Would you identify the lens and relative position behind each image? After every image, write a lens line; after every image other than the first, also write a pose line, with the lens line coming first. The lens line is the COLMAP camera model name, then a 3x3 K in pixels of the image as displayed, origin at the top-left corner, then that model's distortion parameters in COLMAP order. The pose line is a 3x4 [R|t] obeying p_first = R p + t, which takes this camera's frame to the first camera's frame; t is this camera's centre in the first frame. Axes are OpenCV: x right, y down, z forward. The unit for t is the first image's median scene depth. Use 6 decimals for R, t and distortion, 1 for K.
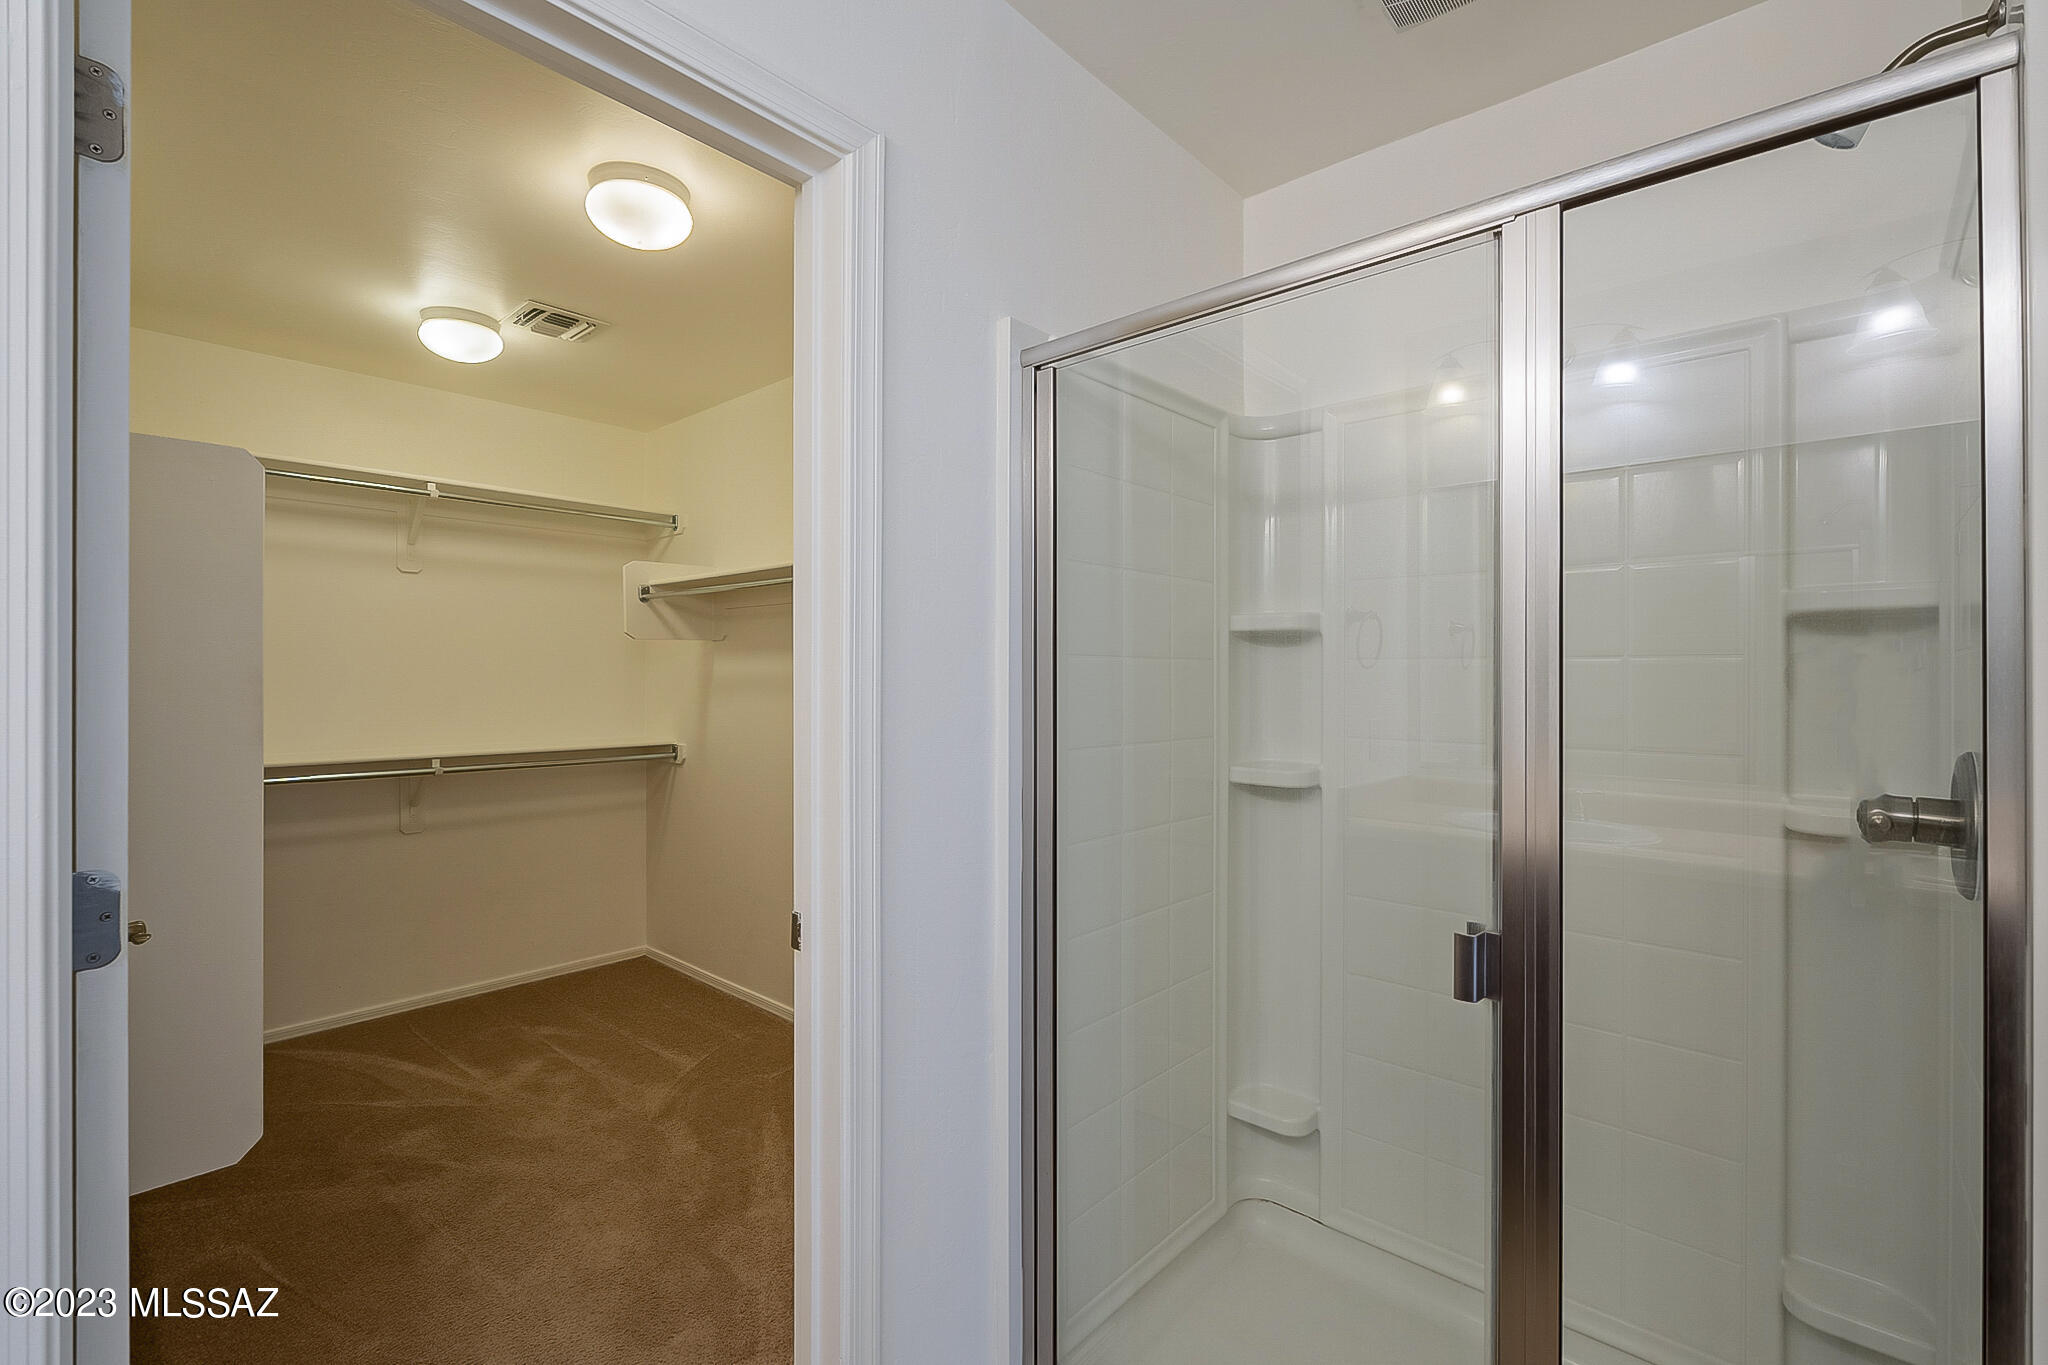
lens RADIAL K [[911.4, 0, 1027.7], [0, 911.4, 684.5], [0, 0, 1]] dist [-0.000014, -0.000436]
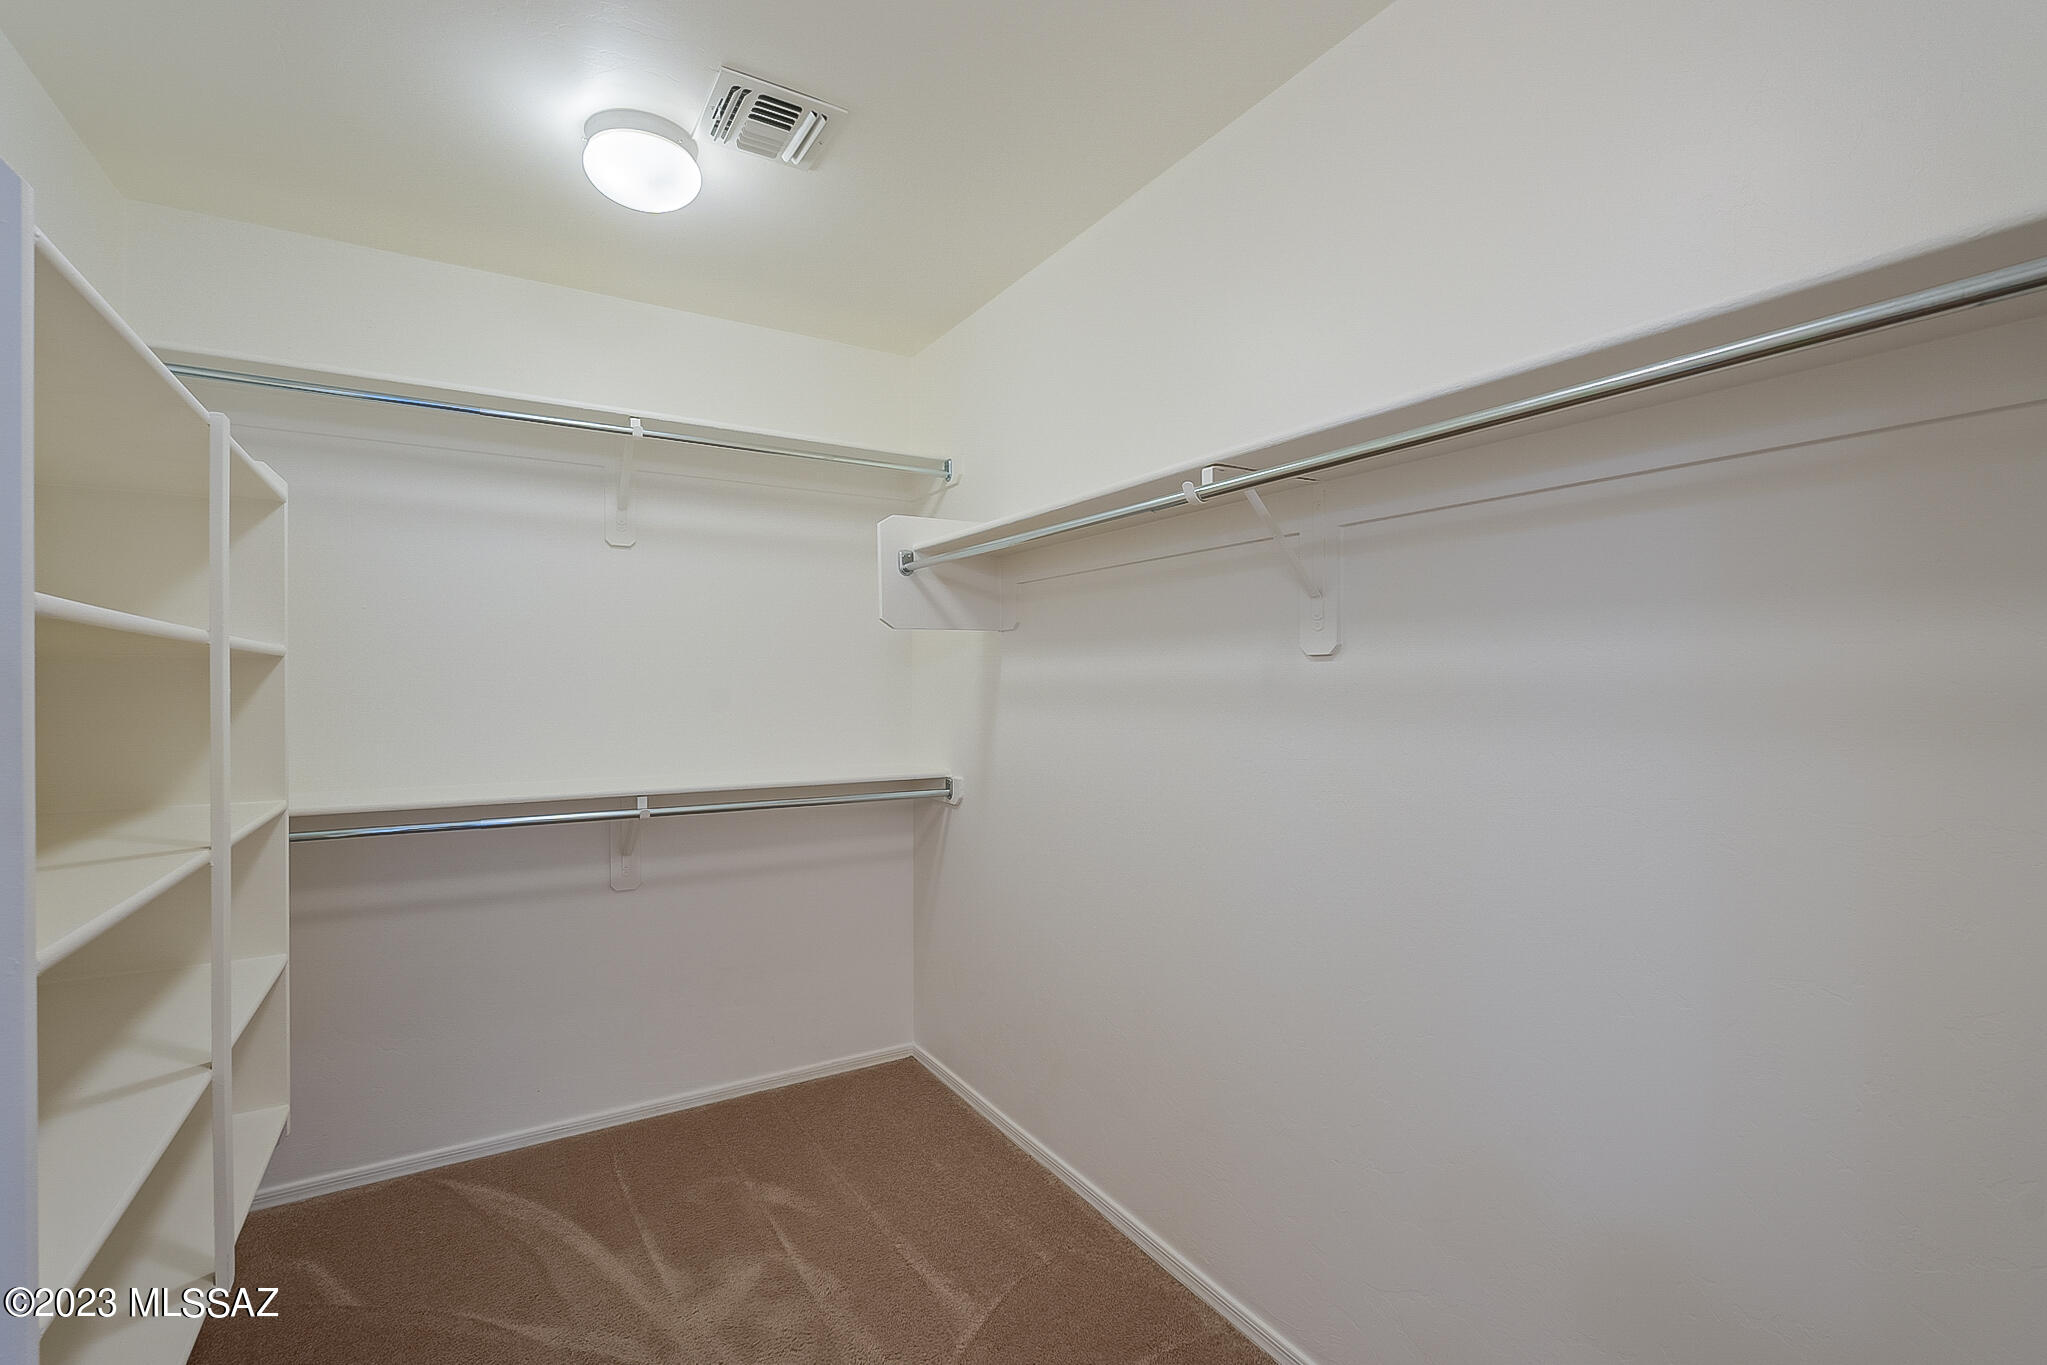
lens RADIAL K [[910.9, 0, 1023.3], [0, 910.9, 684.9], [0, 0, 1]] dist [-0.000014, -0.000436]
pose [[0.958931, -0.004644, -0.283601, -0.143650], [0.003188, 0.999979, -0.005595, -0.002728], [0.283621, 0.004461, 0.958926, 0.371950]]
